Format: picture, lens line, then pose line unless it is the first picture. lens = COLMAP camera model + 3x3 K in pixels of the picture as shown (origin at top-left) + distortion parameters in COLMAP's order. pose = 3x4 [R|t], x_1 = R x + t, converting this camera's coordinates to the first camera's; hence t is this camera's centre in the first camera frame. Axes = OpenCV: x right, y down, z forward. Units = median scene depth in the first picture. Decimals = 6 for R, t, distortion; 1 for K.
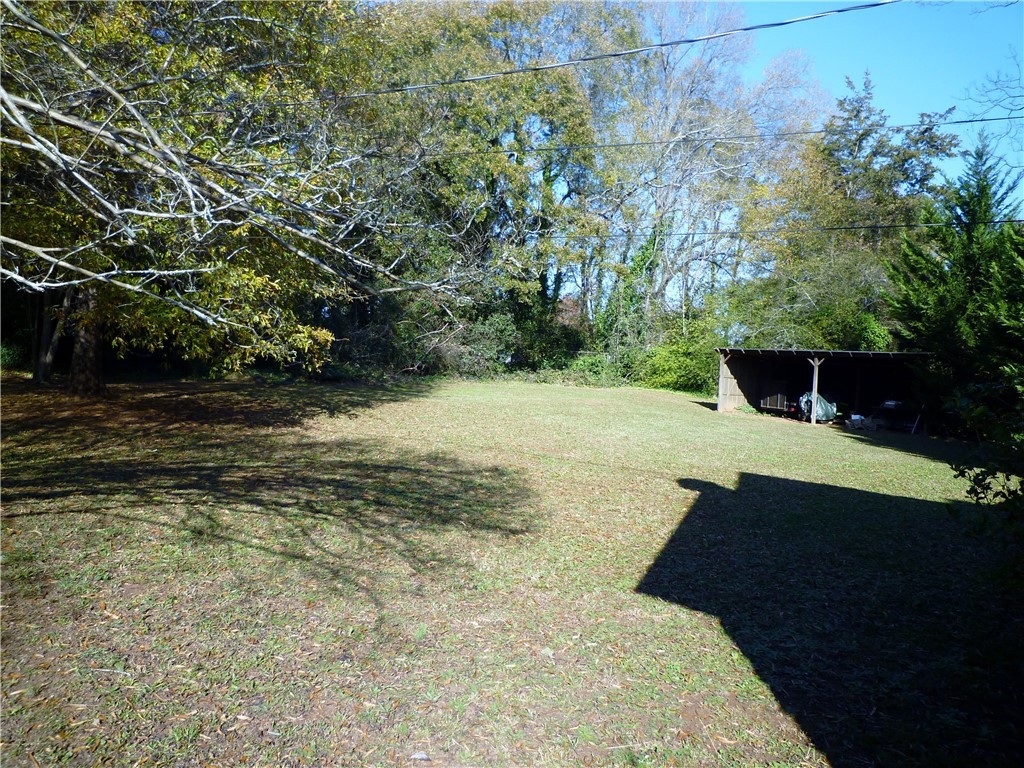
lens RADIAL K [[754.1, 0, 512.0], [0, 754.1, 383.3], [0, 0, 1]] dist [-0.013188, -0.026158]
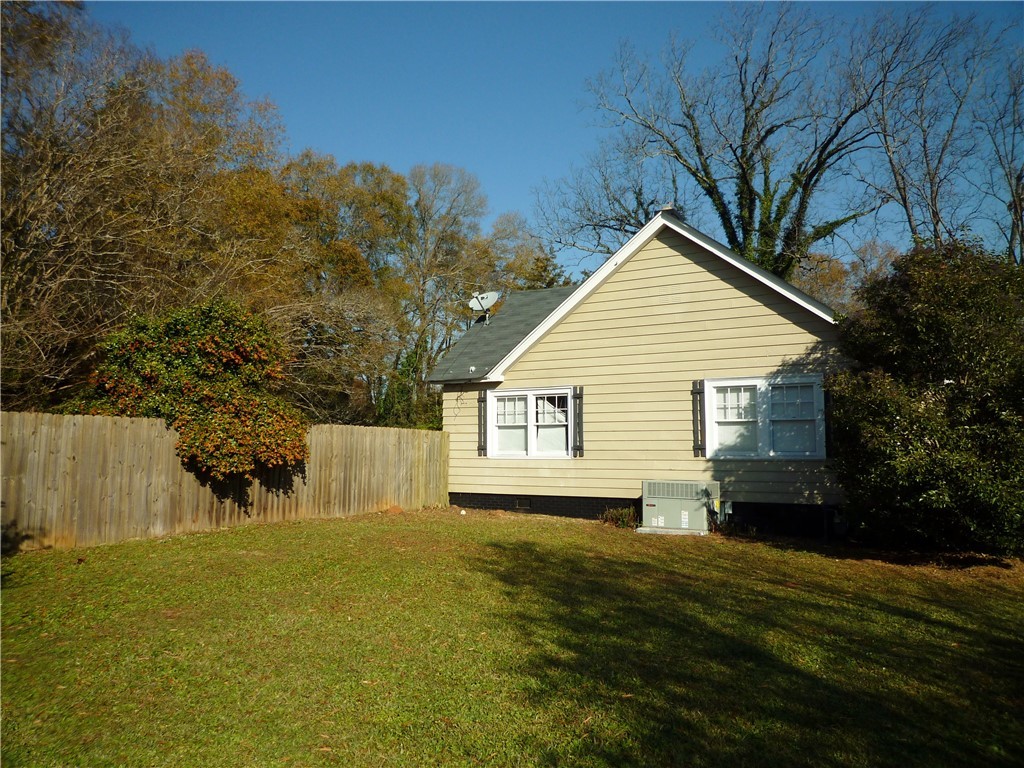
lens RADIAL K [[754.1, 0, 513.1], [0, 754.1, 384.3], [0, 0, 1]] dist [-0.013188, -0.026158]
pose [[0.957377, -0.018569, 0.288244, -0.055686], [0.040159, 0.996796, -0.069170, -0.017849], [-0.286036, 0.077797, 0.955055, -0.444815]]
